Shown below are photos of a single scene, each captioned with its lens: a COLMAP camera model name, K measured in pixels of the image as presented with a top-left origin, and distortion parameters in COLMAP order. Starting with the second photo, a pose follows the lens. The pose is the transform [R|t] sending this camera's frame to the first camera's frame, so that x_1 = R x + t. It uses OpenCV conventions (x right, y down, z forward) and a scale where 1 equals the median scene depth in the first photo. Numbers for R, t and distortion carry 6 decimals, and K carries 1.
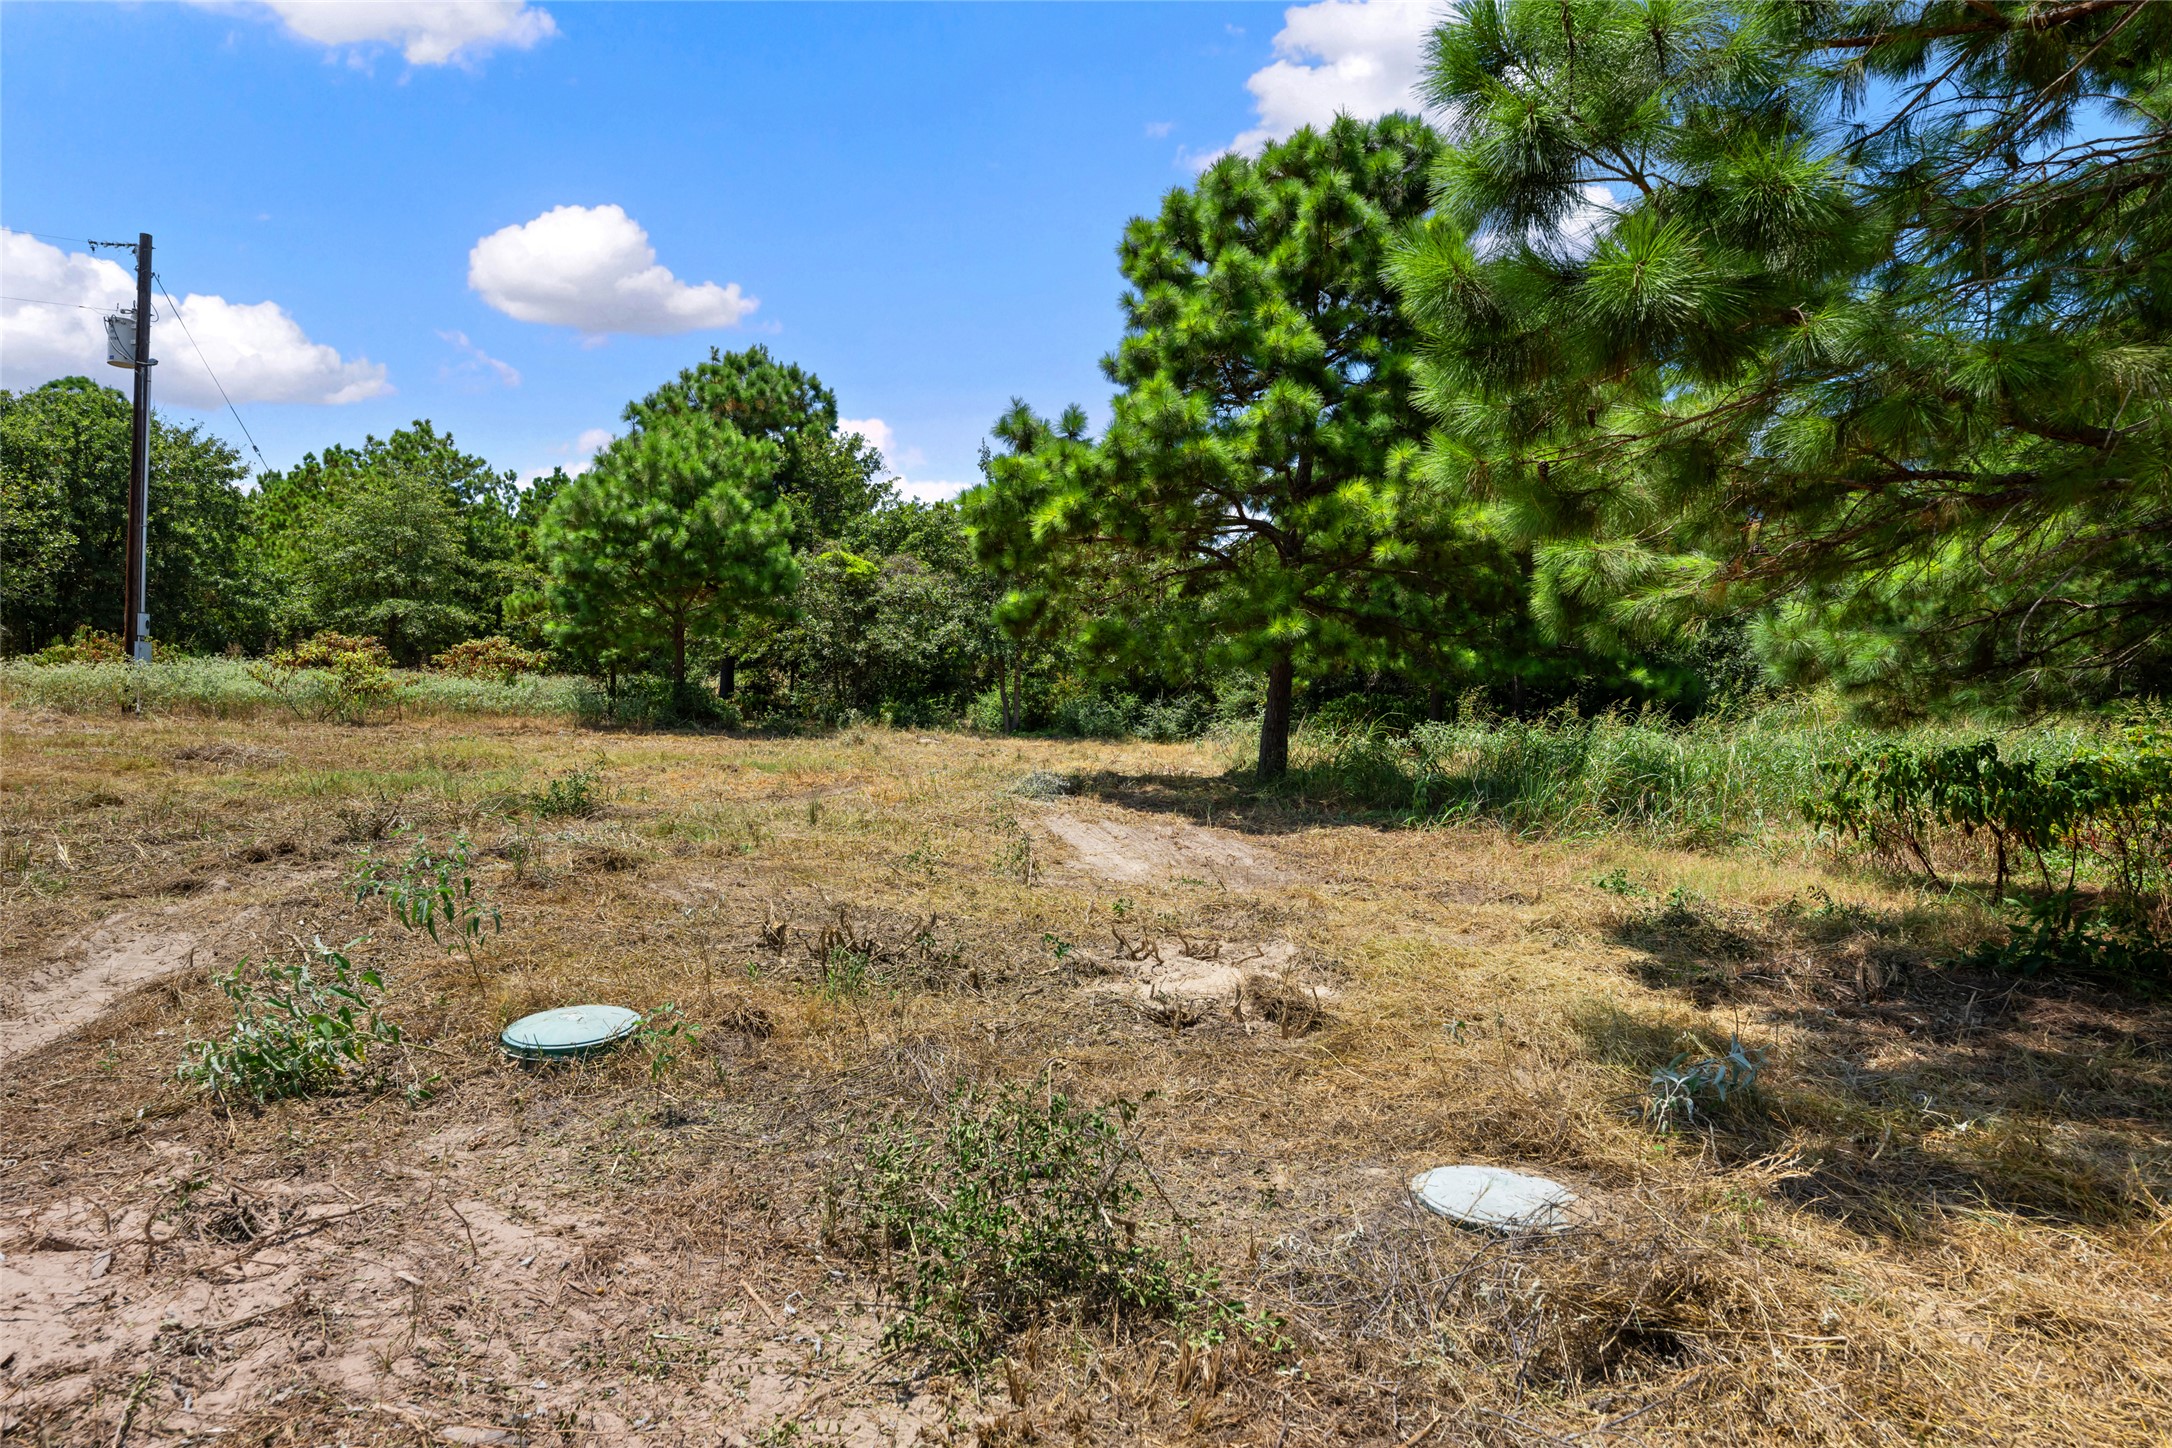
lens RADIAL K [[1249.4, 0, 1086.2], [0, 1249.4, 715.9], [0, 0, 1]] dist [0.001257, 0.000858]
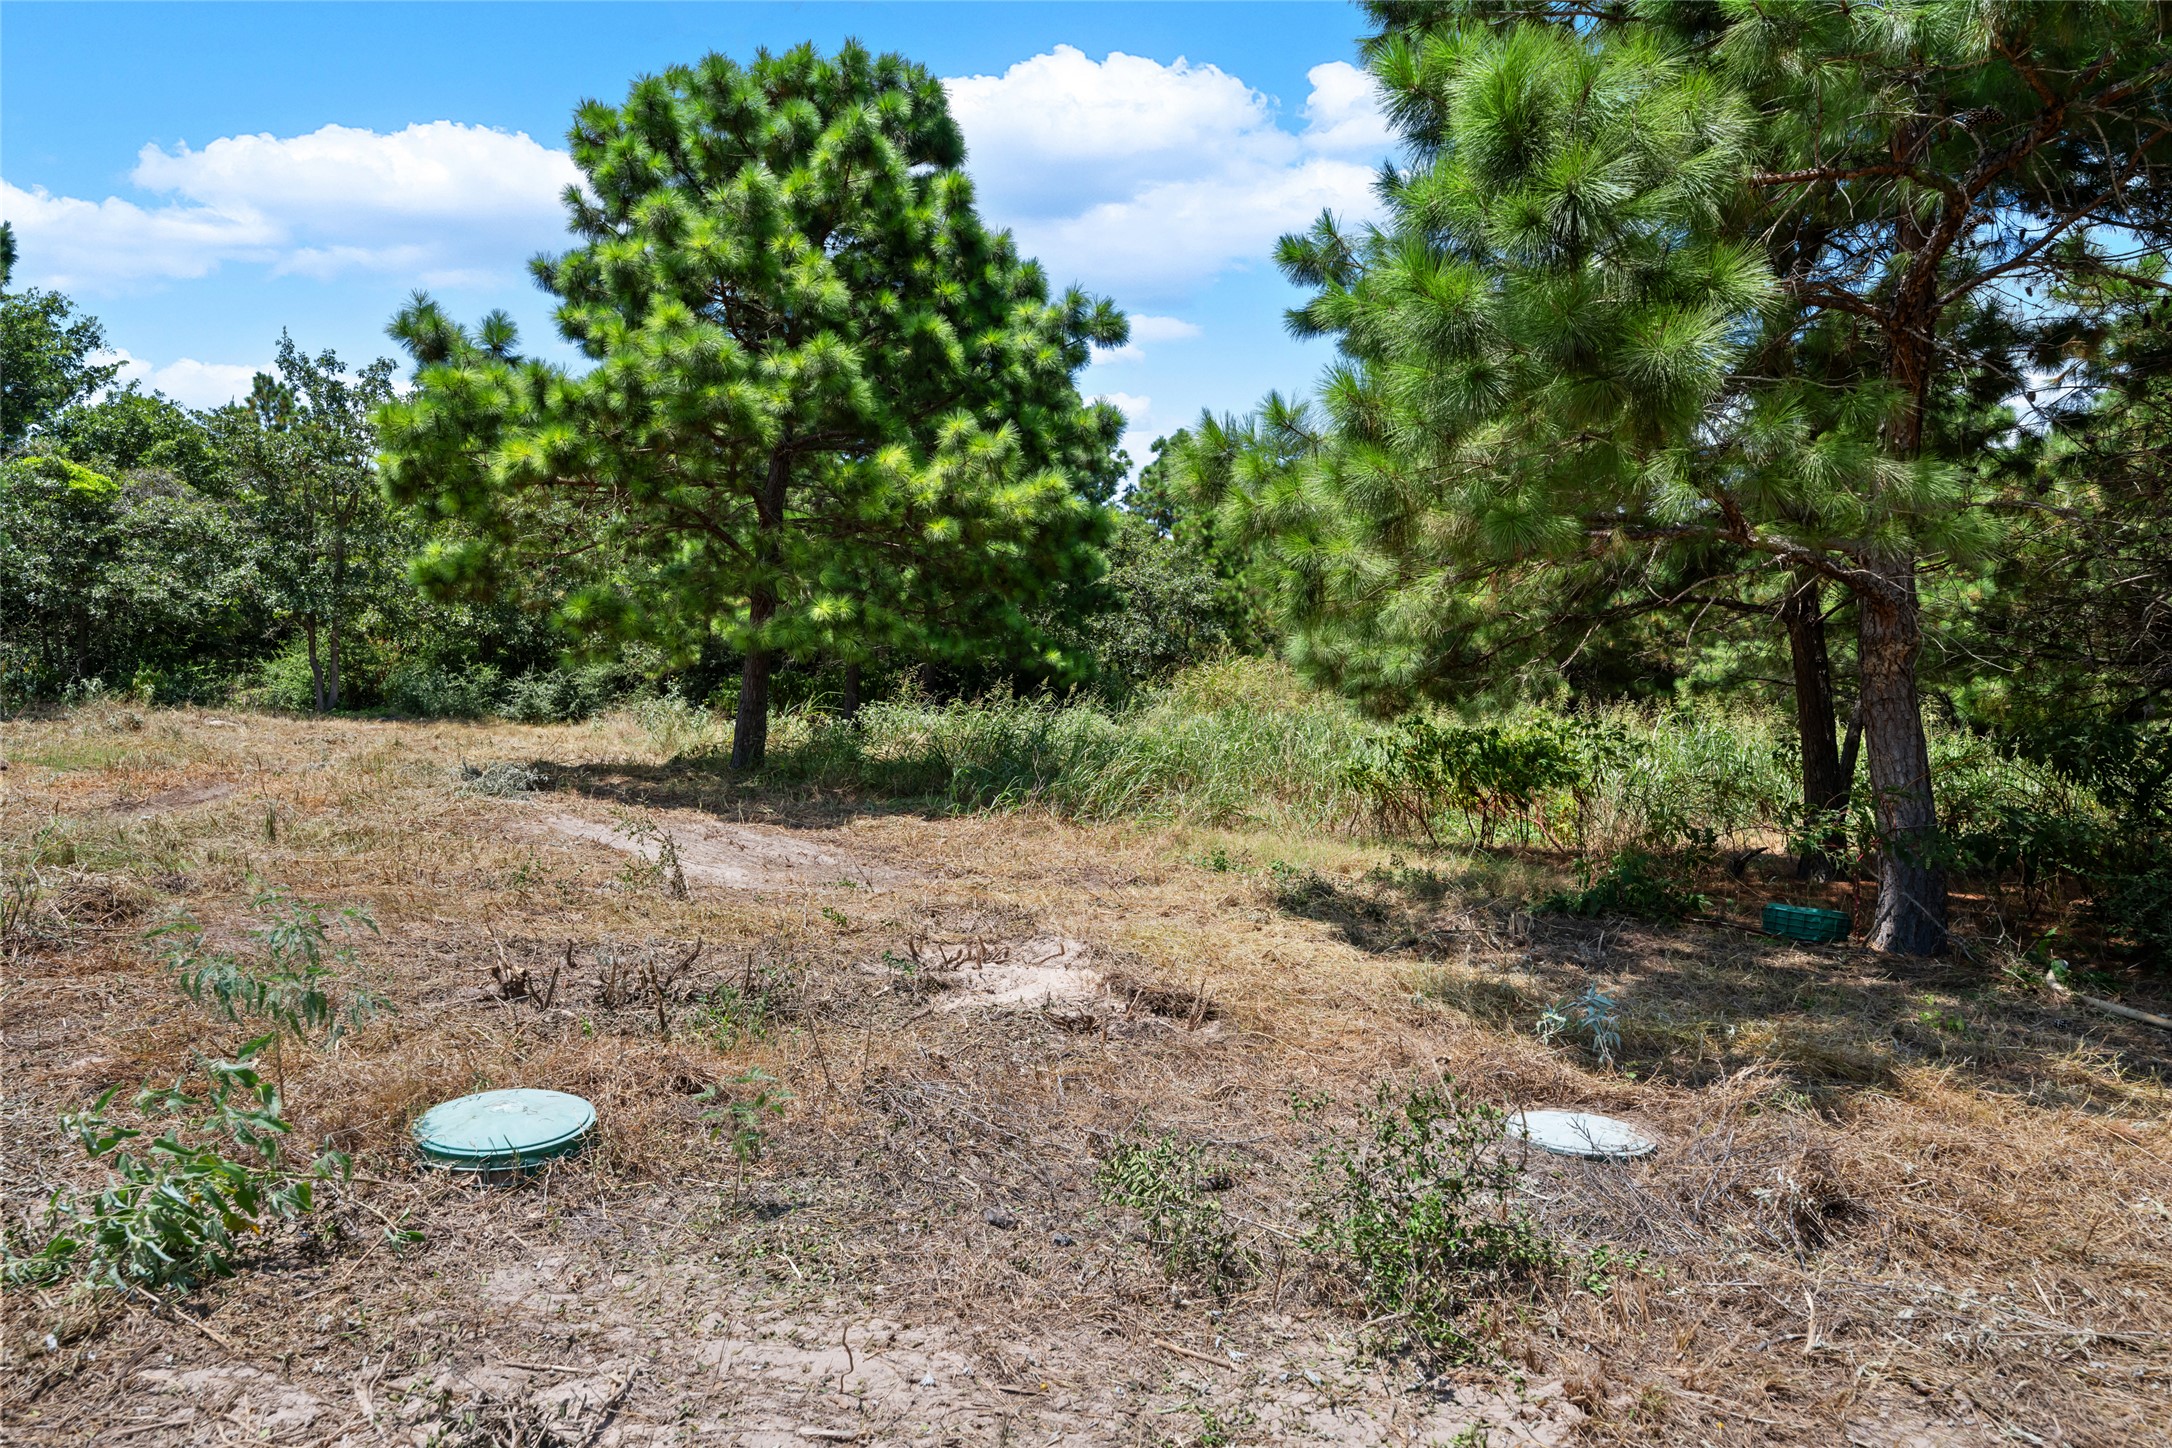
lens RADIAL K [[1374.2, 0, 1085.7], [0, 1374.2, 731.0], [0, 0, 1]] dist [-0.001597, -0.001559]
pose [[0.856558, -0.004779, 0.516028, -0.147386], [-0.010686, 0.999578, 0.026996, -0.004070], [-0.515940, -0.028638, 0.856146, 0.029575]]
